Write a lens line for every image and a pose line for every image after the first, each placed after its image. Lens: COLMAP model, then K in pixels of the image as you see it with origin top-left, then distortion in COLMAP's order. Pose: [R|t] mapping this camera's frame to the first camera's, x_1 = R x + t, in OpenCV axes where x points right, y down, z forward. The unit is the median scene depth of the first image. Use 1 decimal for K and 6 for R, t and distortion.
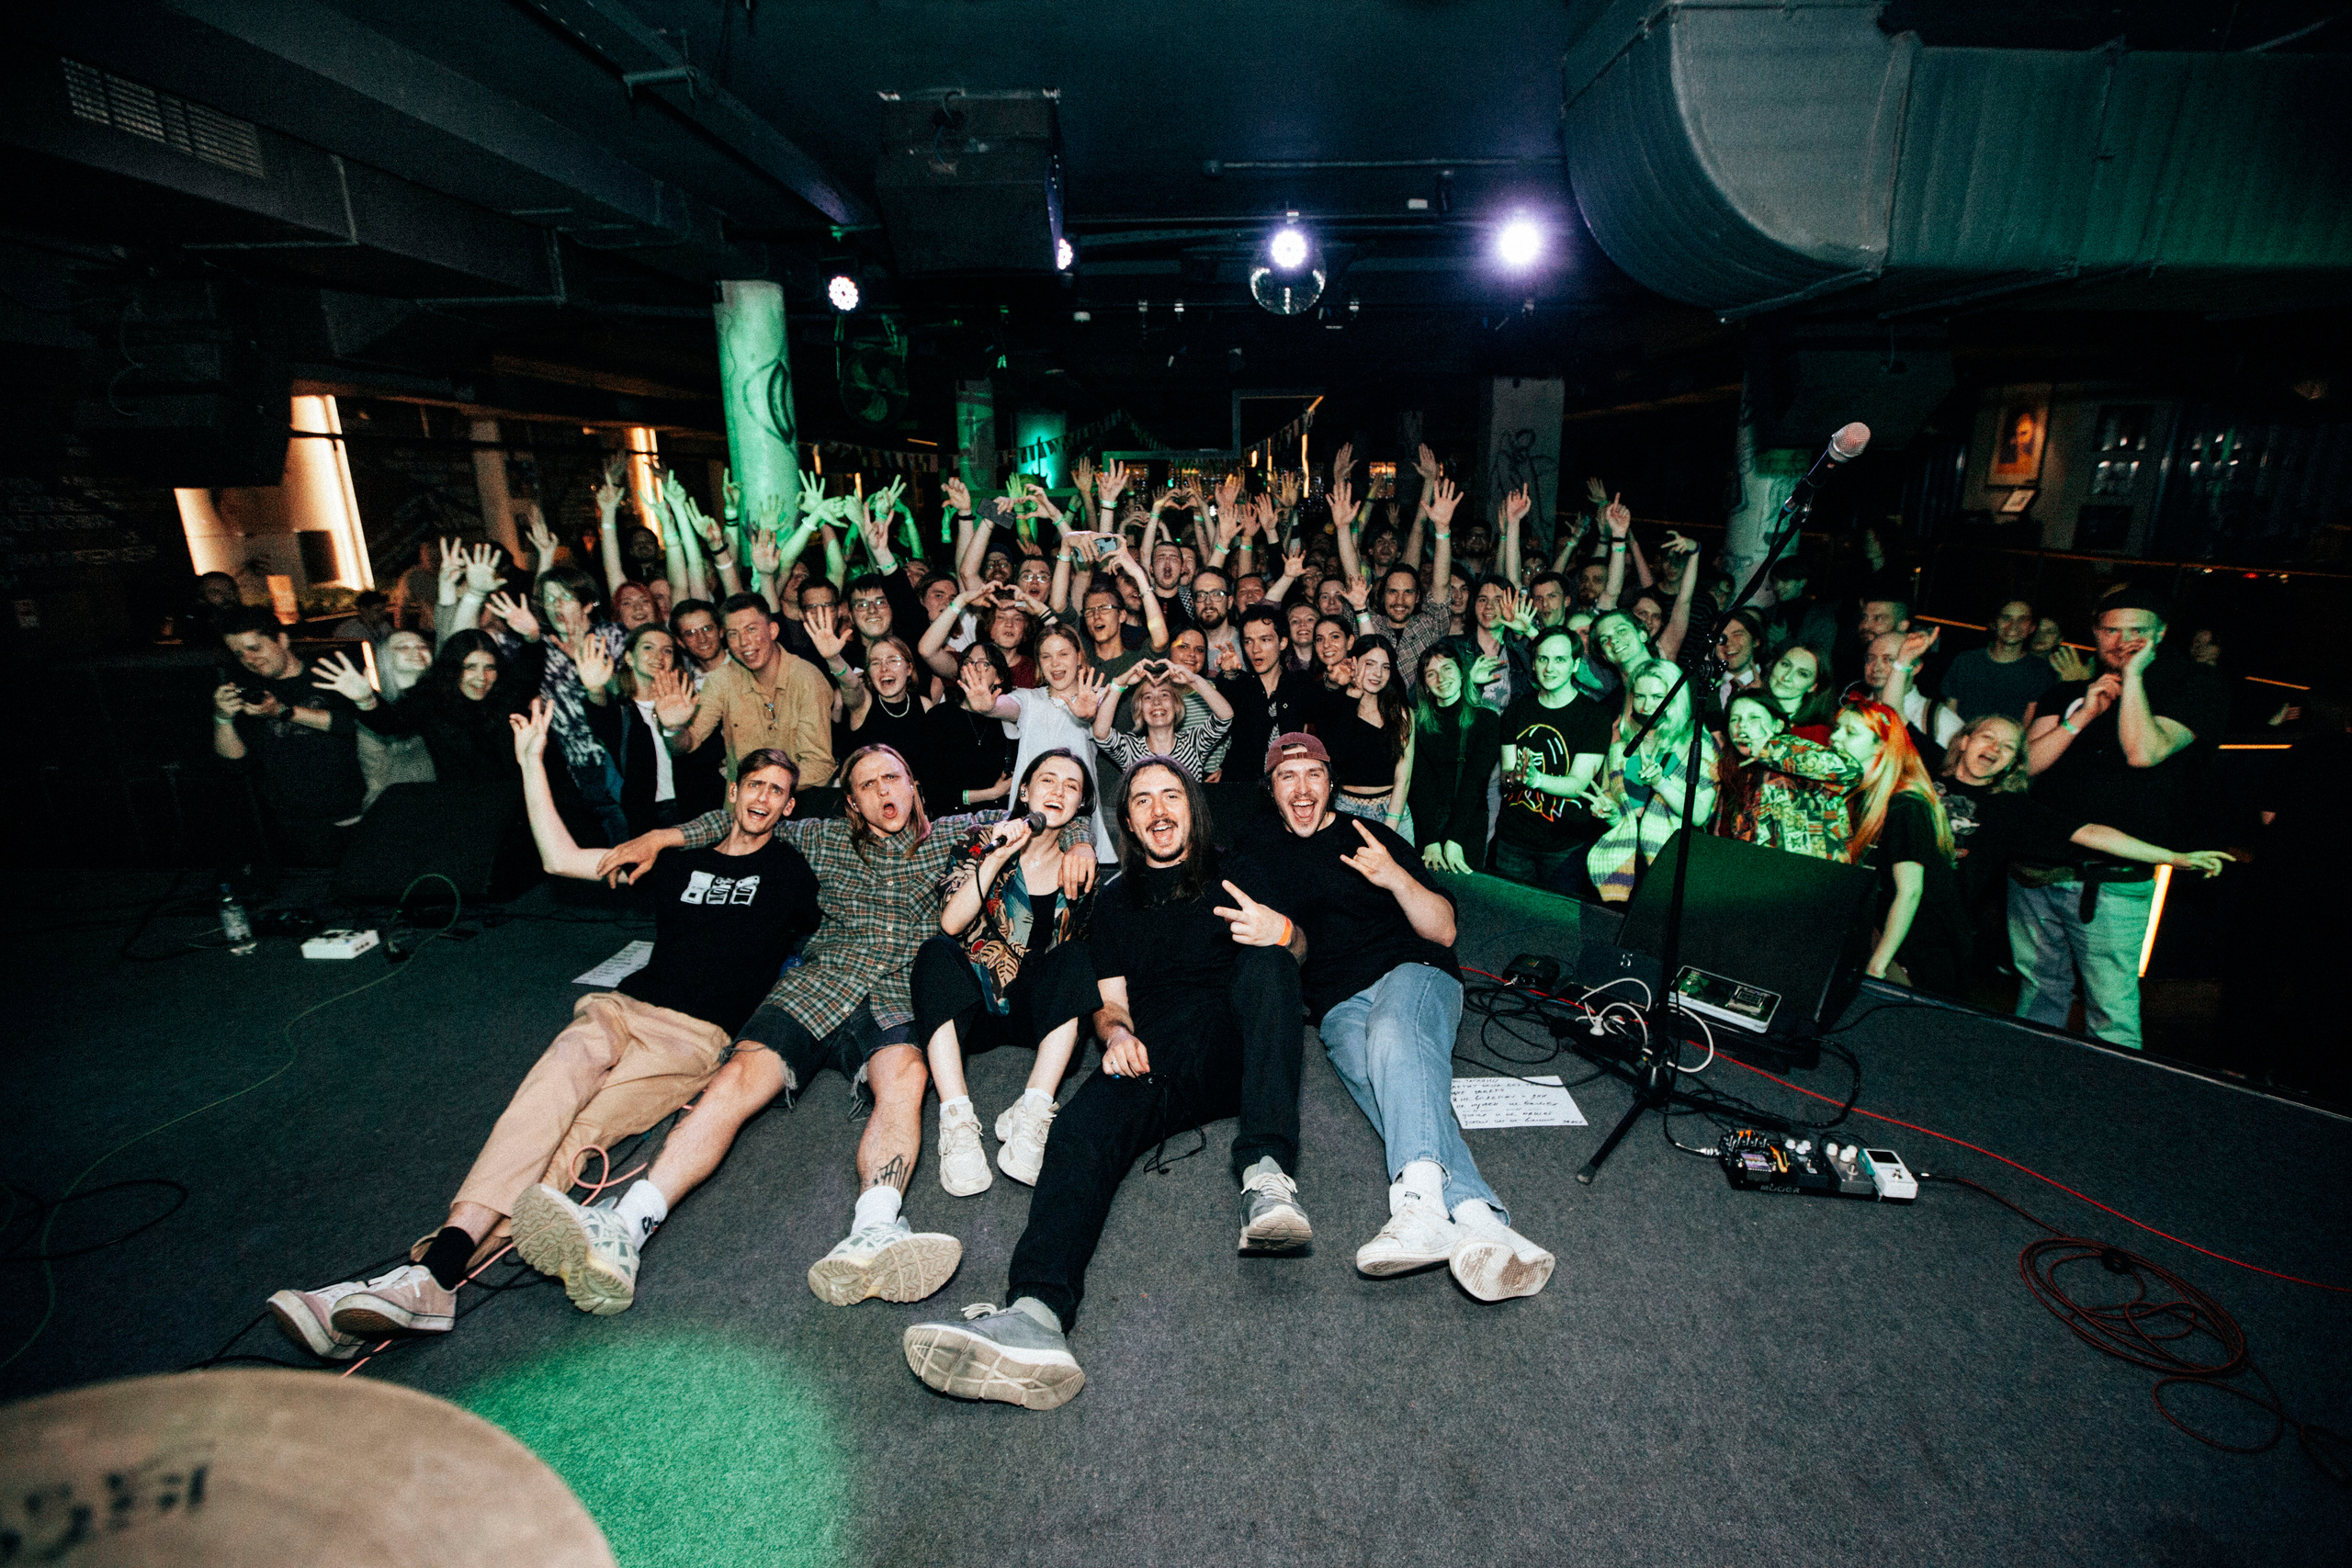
lens RADIAL K [[1055.8, 0, 1184.6], [0, 1055.8, 790.7], [0, 0, 1]] dist [-0.049318, 0.025731]
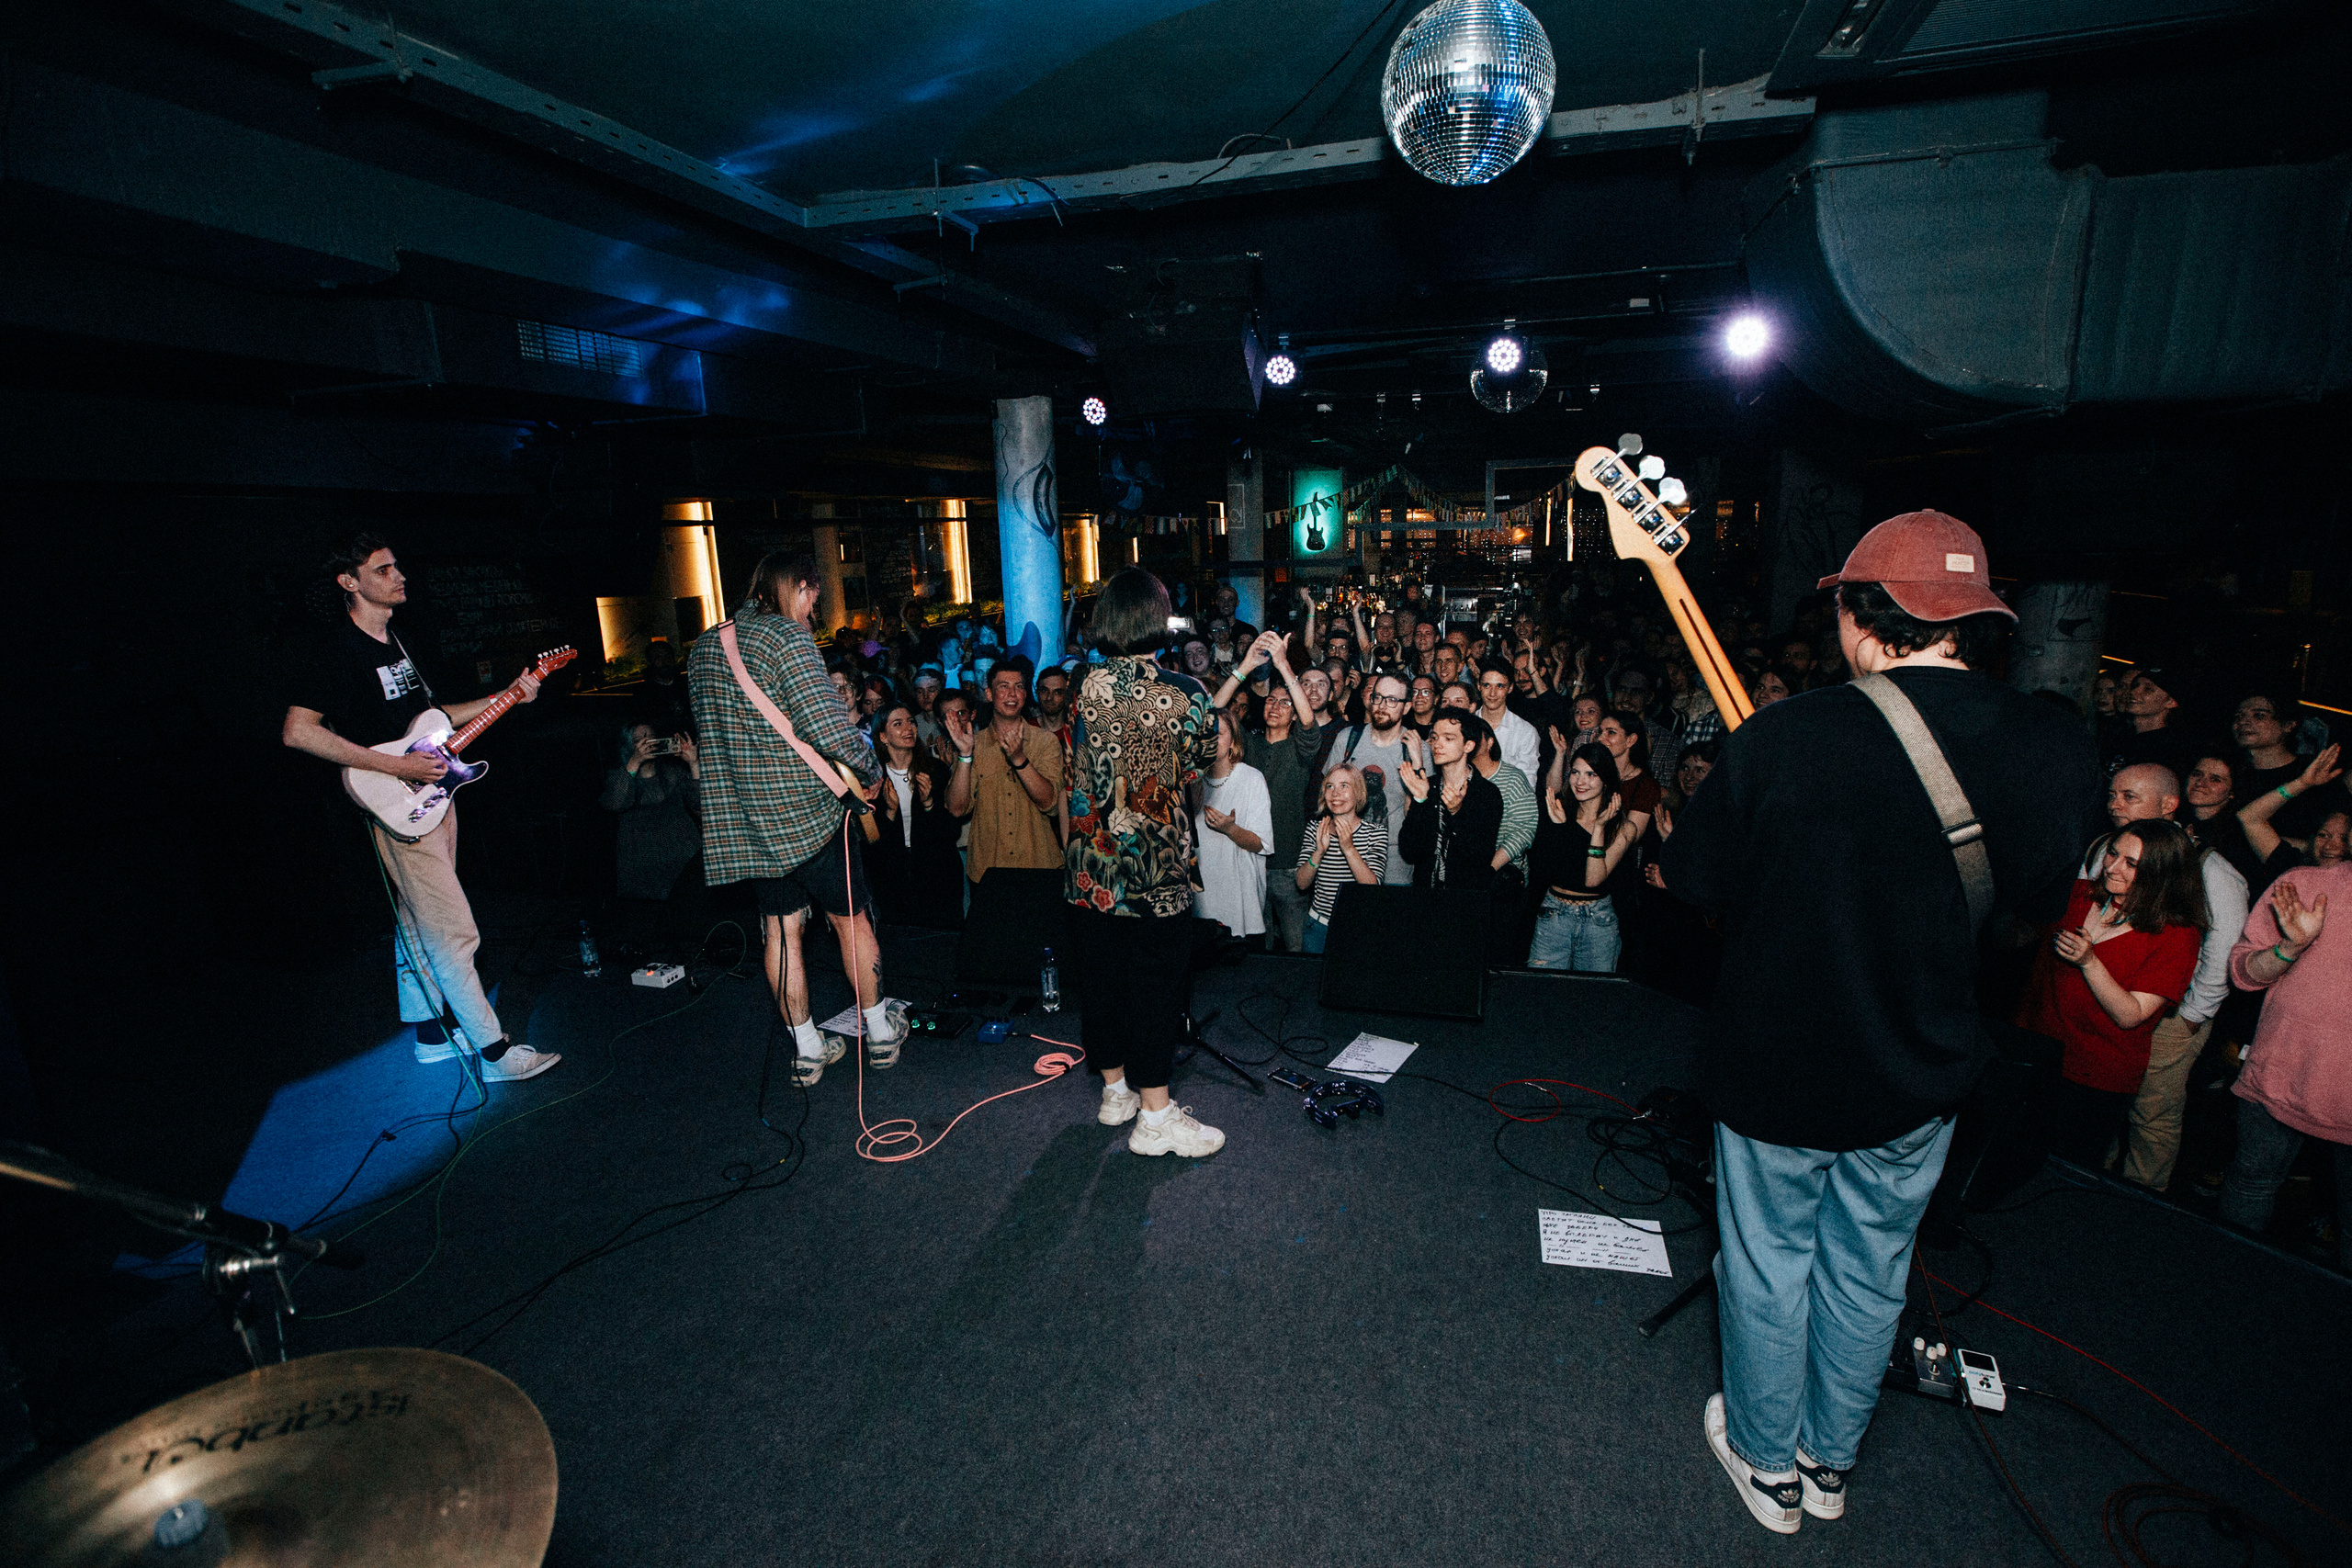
lens RADIAL K [[1055.8, 0, 1184.6], [0, 1055.8, 790.7], [0, 0, 1]] dist [-0.049318, 0.025731]
pose [[0.967926, 0.036049, -0.248637, 0.138822], [-0.047945, 0.997968, -0.041955, -0.071704], [0.246619, 0.052530, 0.967688, -0.095343]]
